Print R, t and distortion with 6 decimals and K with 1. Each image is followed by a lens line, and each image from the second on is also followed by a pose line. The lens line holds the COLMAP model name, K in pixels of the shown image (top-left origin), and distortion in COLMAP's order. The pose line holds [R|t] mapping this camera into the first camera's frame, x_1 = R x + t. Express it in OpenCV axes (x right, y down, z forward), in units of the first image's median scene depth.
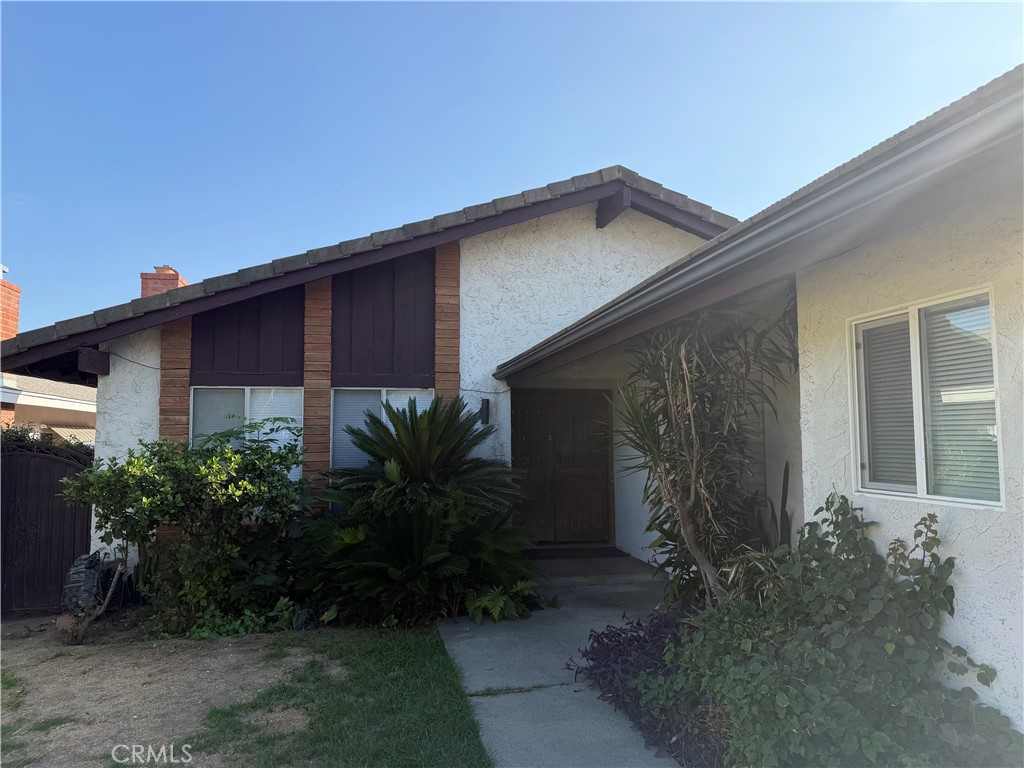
lens RADIAL K [[720.3, 0, 514.5], [0, 720.3, 384.0], [0, 0, 1]] dist [-0.009778, -0.005103]
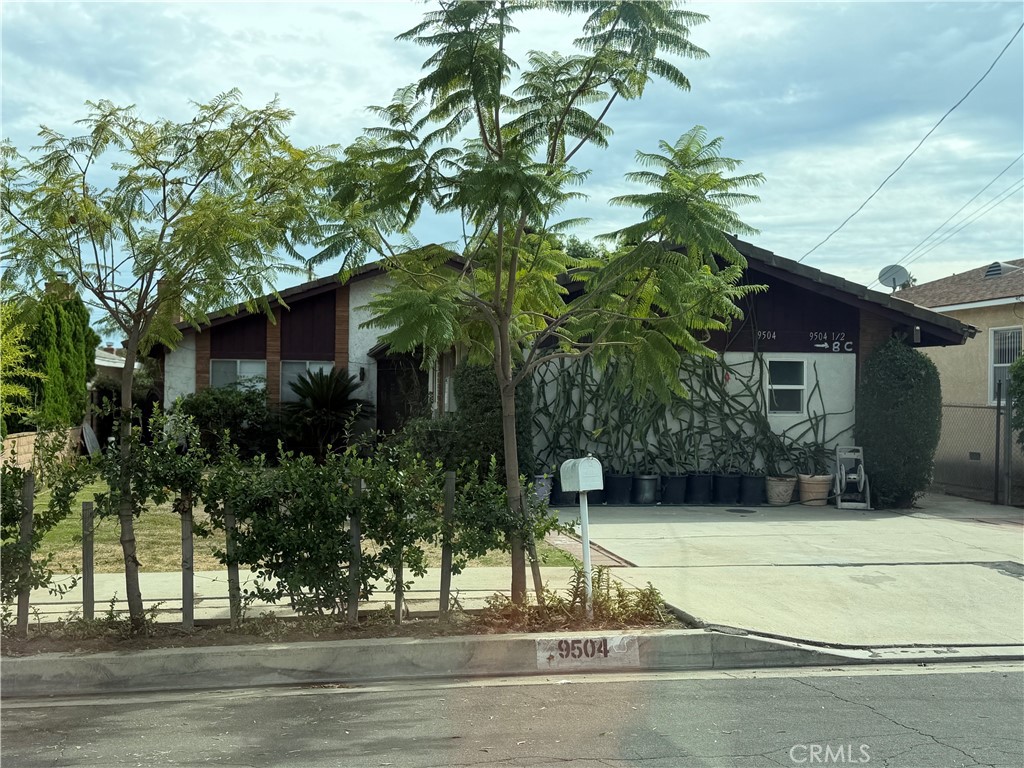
lens RADIAL K [[1254.2, 0, 511.4], [0, 1254.2, 384.9], [0, 0, 1]] dist [-0.036485, 0.000000]
pose [[0.999426, 0.019920, -0.027412, 0.467934], [-0.017920, 0.997289, 0.071370, -0.185455], [0.028759, -0.070838, 0.997073, -2.386521]]
